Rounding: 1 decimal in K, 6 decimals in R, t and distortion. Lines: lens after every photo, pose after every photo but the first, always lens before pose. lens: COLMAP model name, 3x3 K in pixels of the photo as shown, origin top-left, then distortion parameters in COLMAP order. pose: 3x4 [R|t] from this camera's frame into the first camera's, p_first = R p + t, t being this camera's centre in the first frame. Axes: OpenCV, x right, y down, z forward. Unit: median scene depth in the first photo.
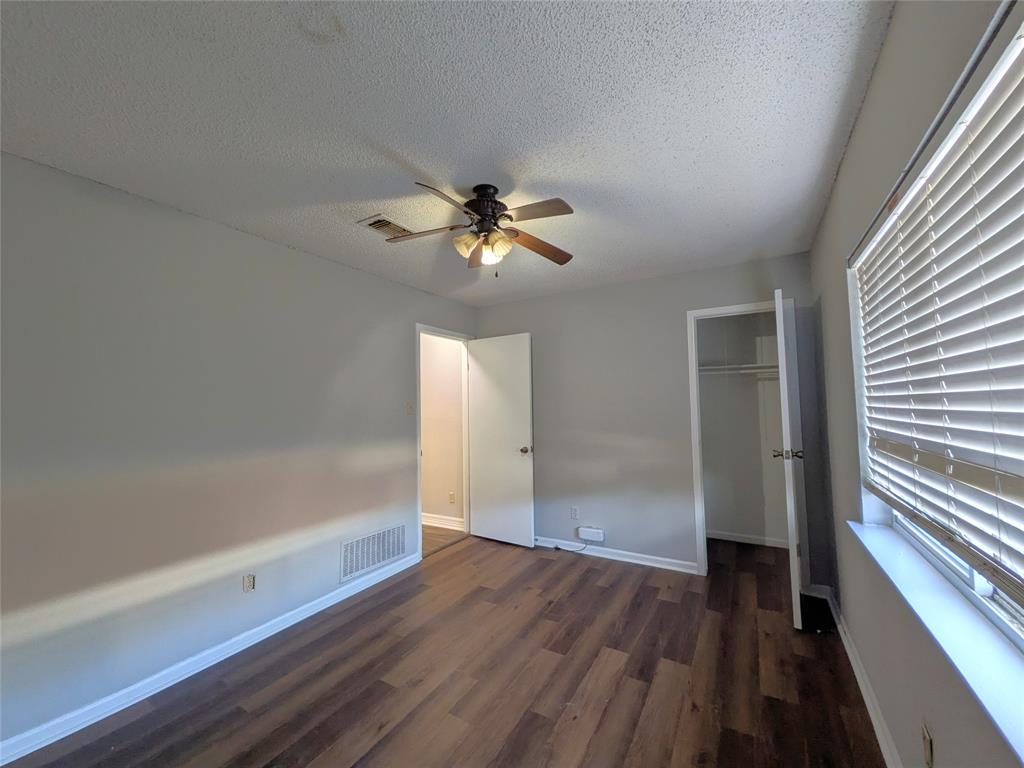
lens RADIAL K [[403.4, 0, 511.6], [0, 403.4, 382.0], [0, 0, 1]] dist [0.009745, -0.002894]
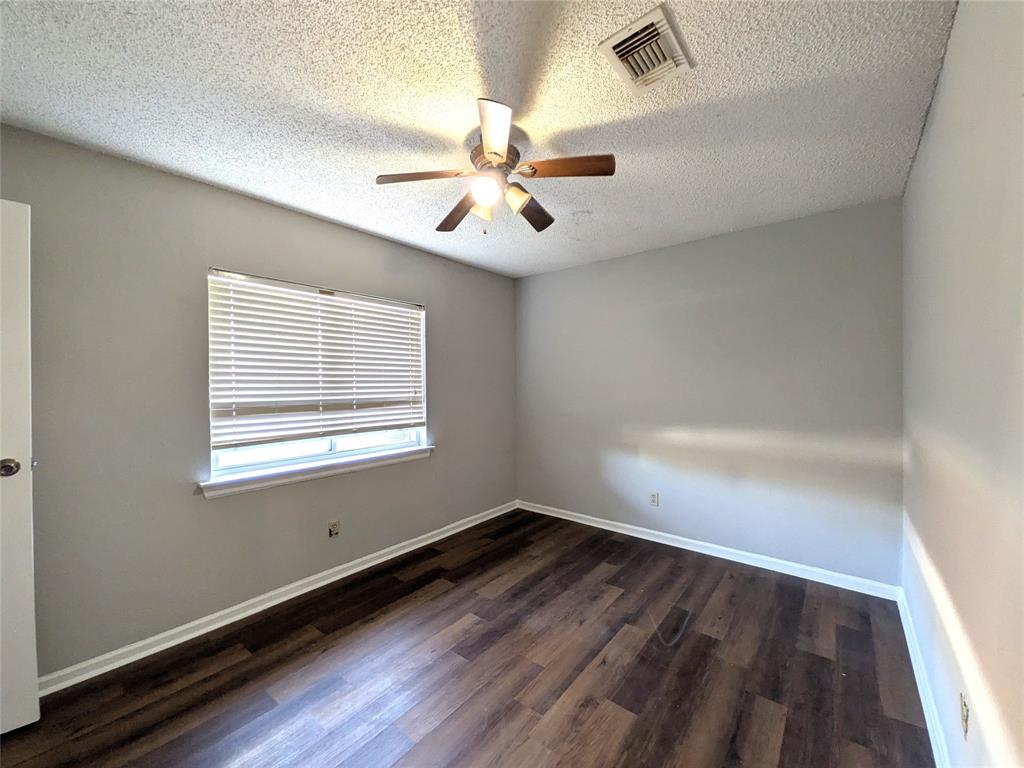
lens RADIAL K [[403.4, 0, 511.3], [0, 403.4, 382.7], [0, 0, 1]] dist [0.009745, -0.002894]
pose [[-0.989415, 0.023674, 0.143171, -0.226447], [0.015954, 0.998368, -0.054830, 0.126180], [-0.144235, -0.051966, -0.988178, 1.990463]]
